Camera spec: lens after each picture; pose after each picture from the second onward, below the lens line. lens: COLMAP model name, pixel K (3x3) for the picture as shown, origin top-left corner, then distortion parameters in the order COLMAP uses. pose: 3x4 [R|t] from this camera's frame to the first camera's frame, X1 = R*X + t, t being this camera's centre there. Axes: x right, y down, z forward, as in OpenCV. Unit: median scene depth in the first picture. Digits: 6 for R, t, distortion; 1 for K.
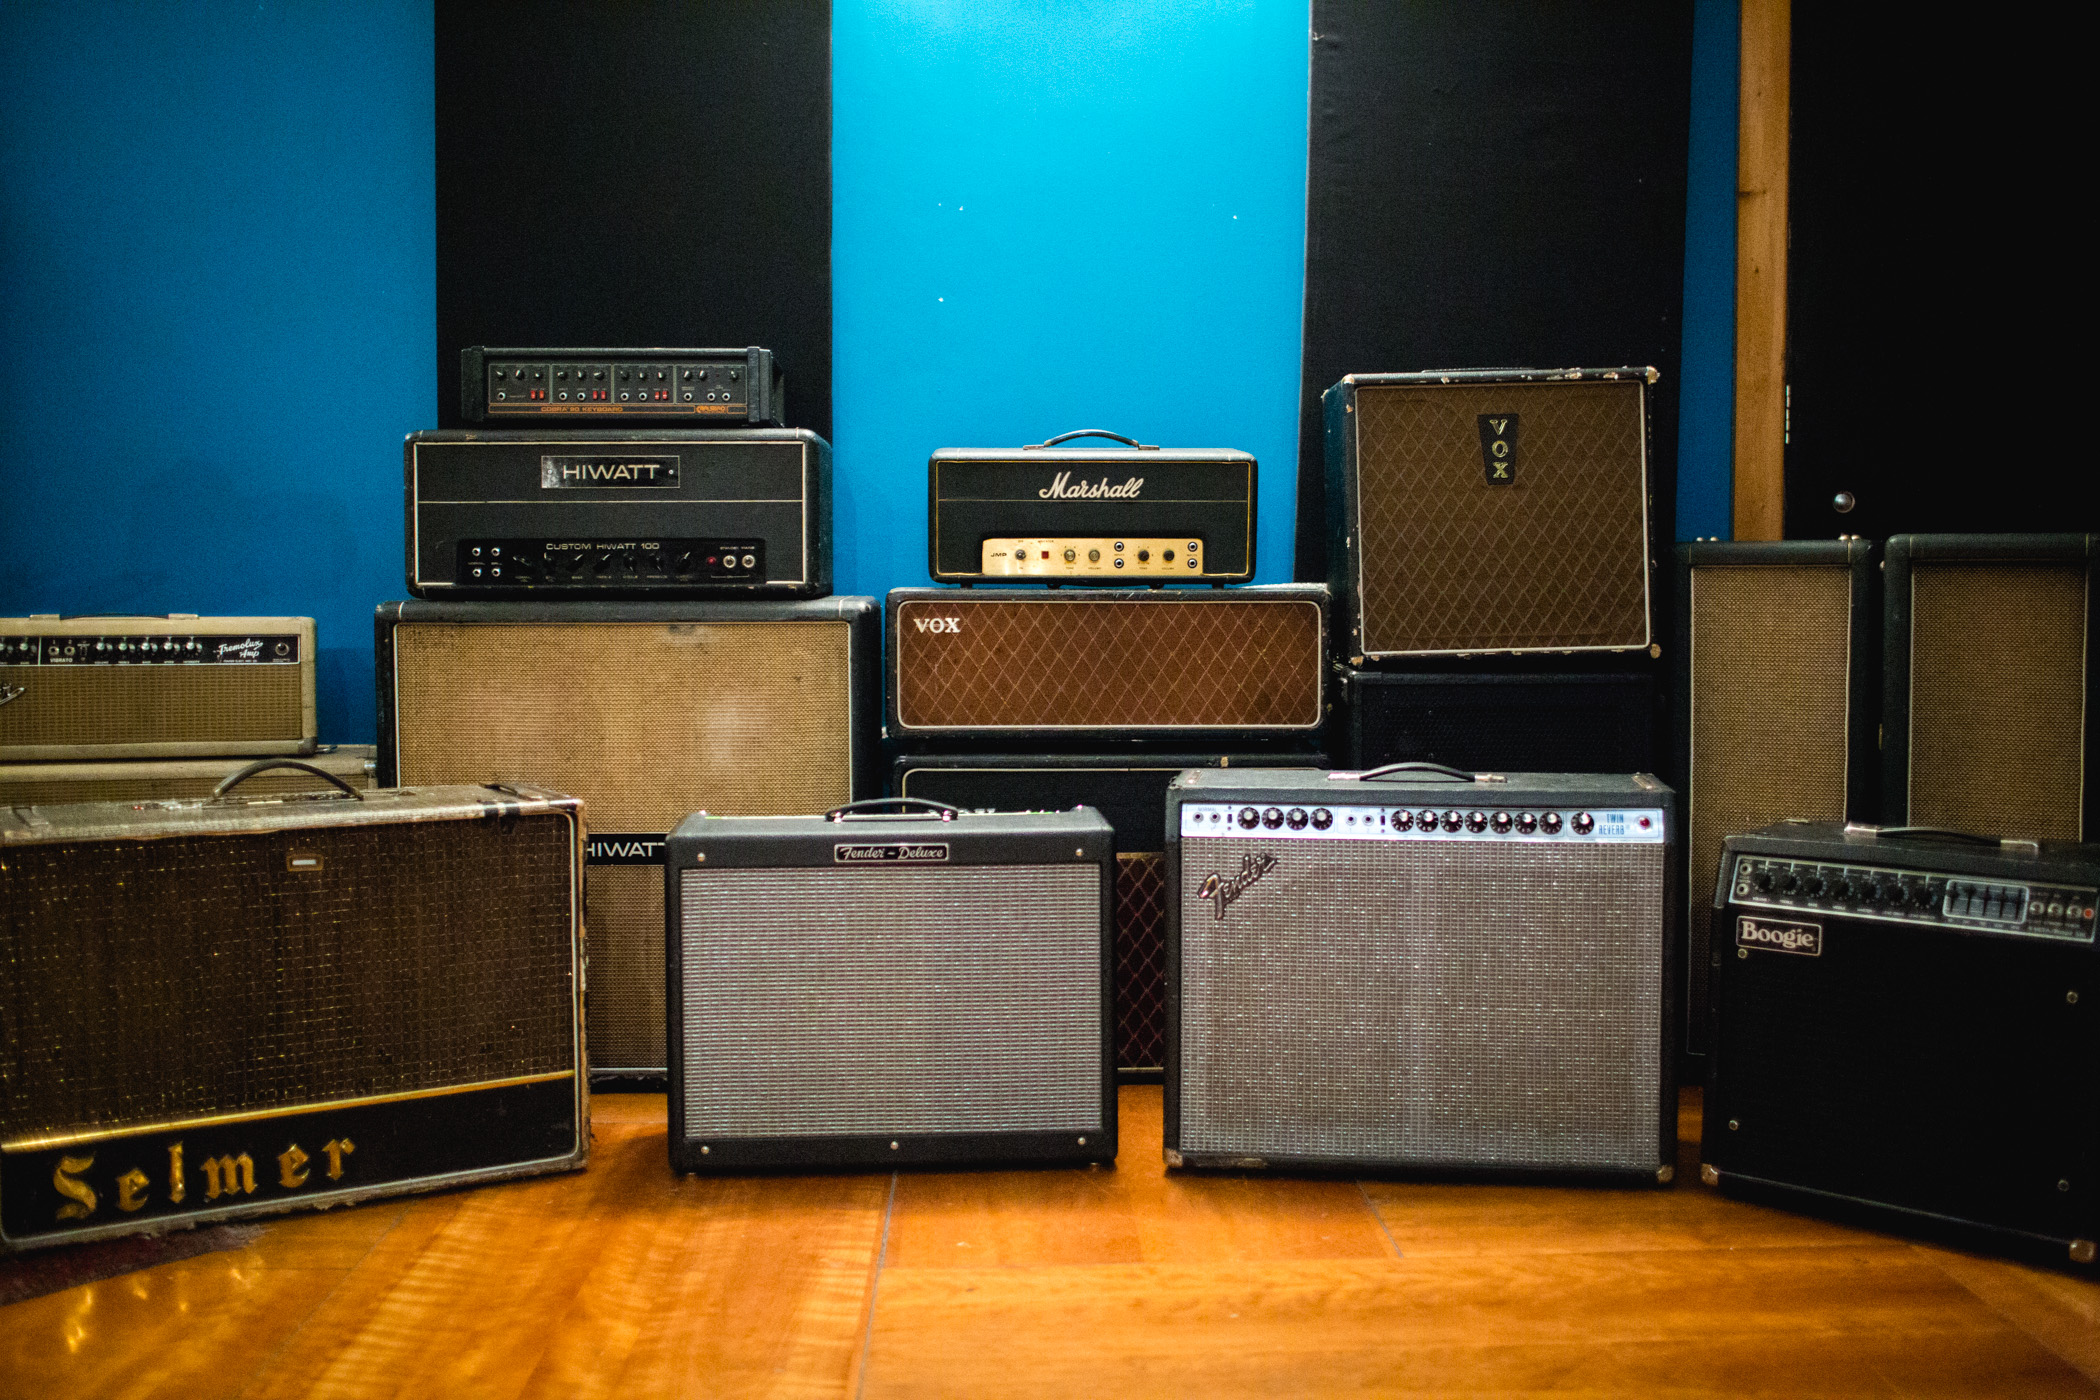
lens RADIAL K [[2087.4, 0, 1050.0], [0, 2087.4, 700.0], [0, 0, 1]] dist [-0.072710, 0.007929]
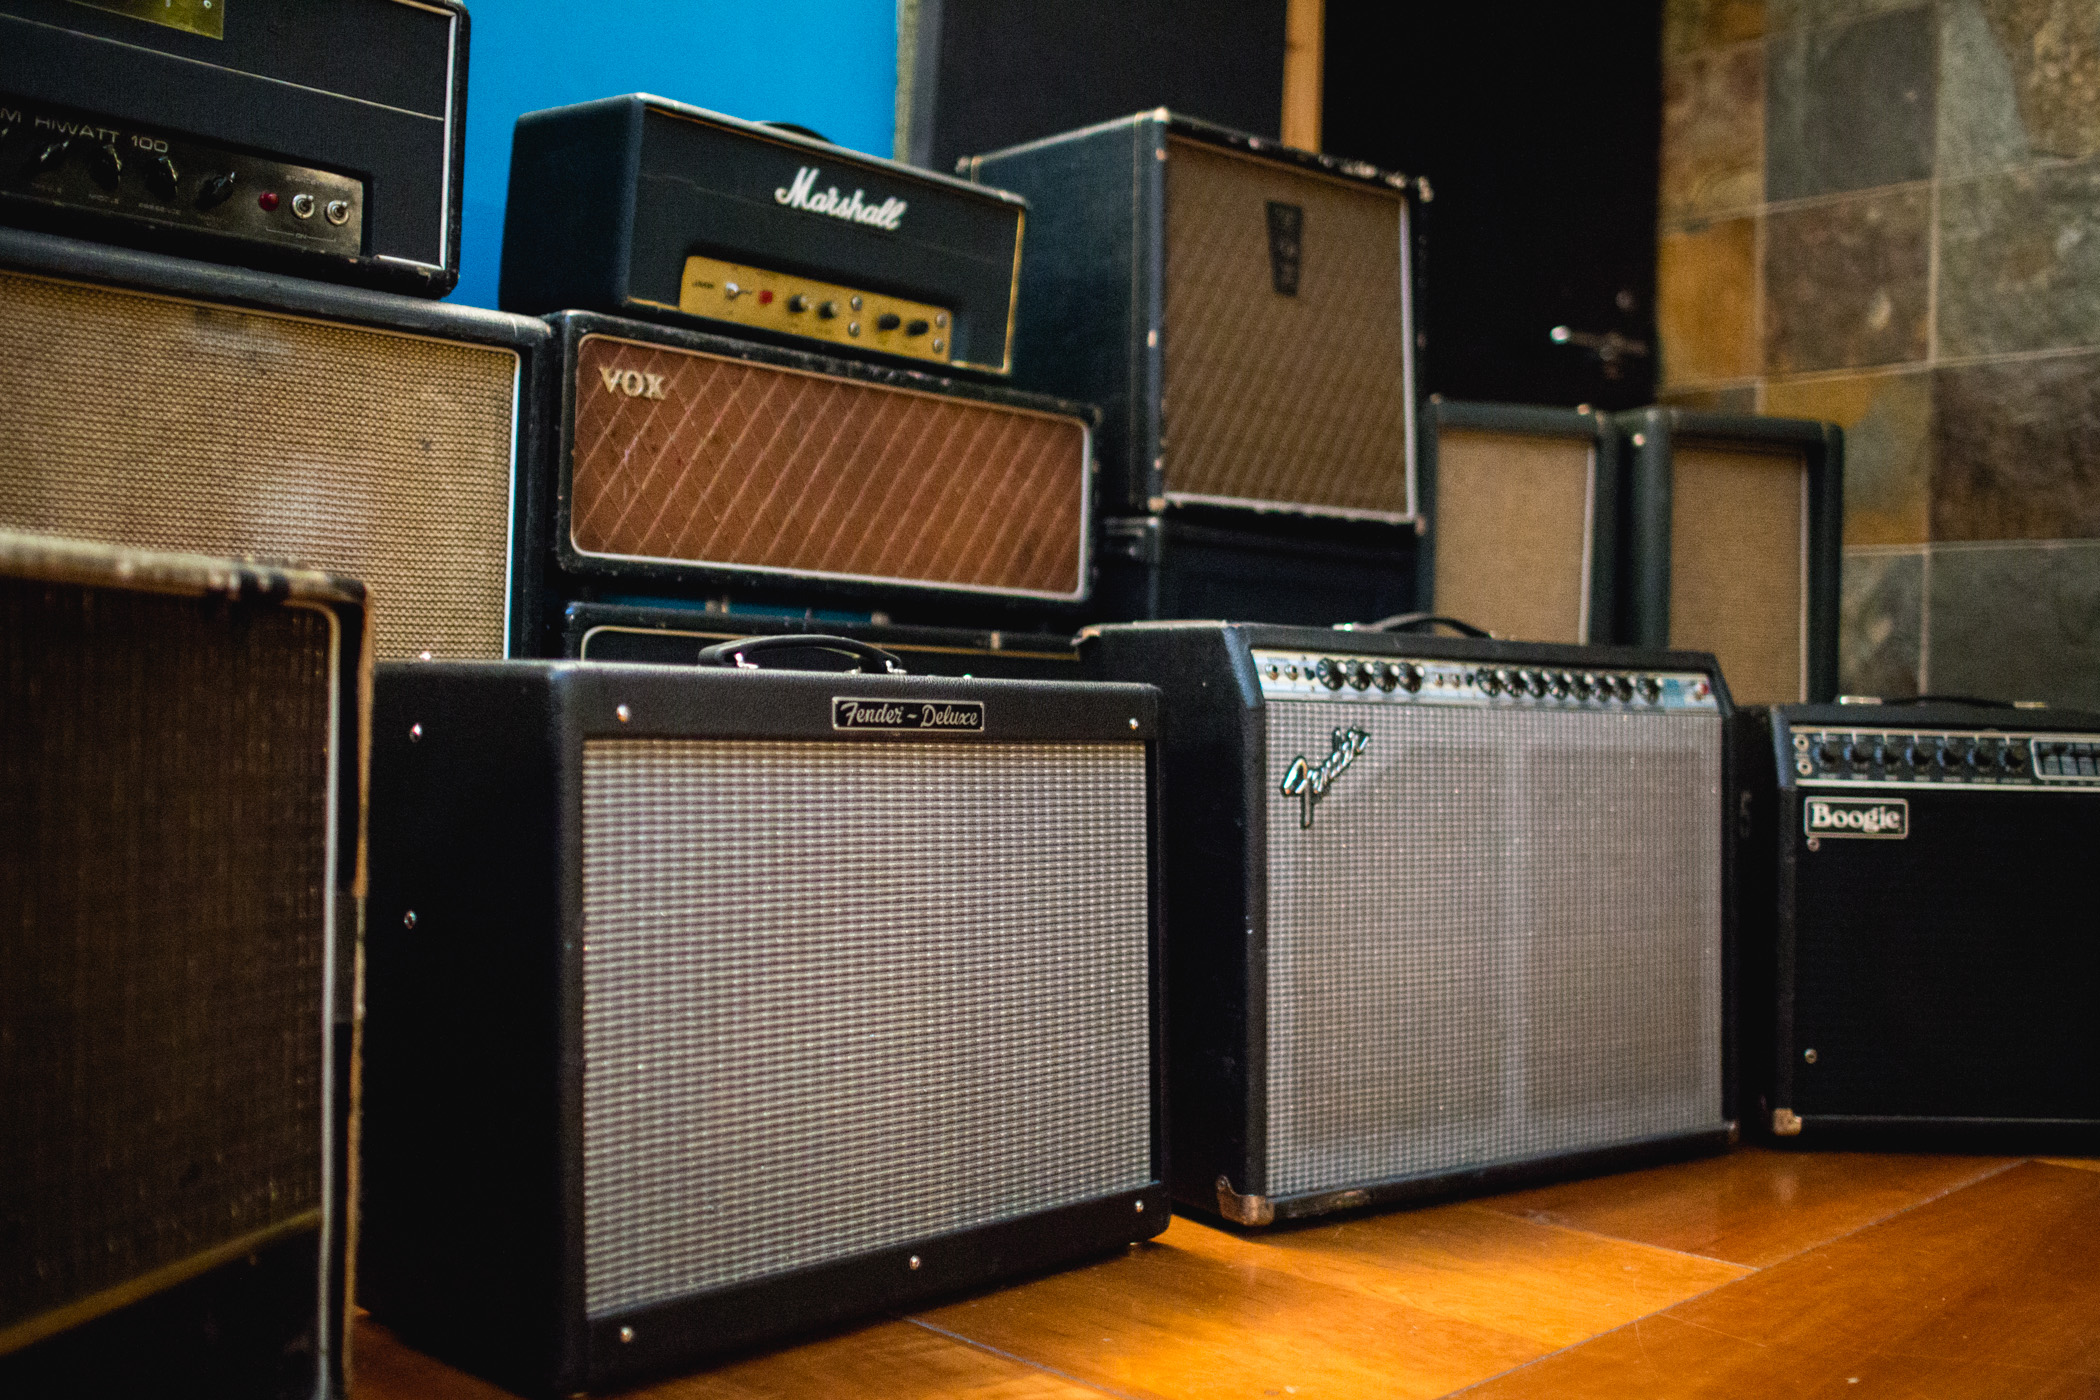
lens RADIAL K [[2087.4, 0, 1050.0], [0, 2087.4, 700.0], [0, 0, 1]] dist [-0.072710, 0.007929]
pose [[0.710992, 0.029047, 0.702600, -0.431311], [0.018175, 0.998054, -0.059655, 0.102286], [-0.702965, 0.055184, 0.709080, 0.590125]]
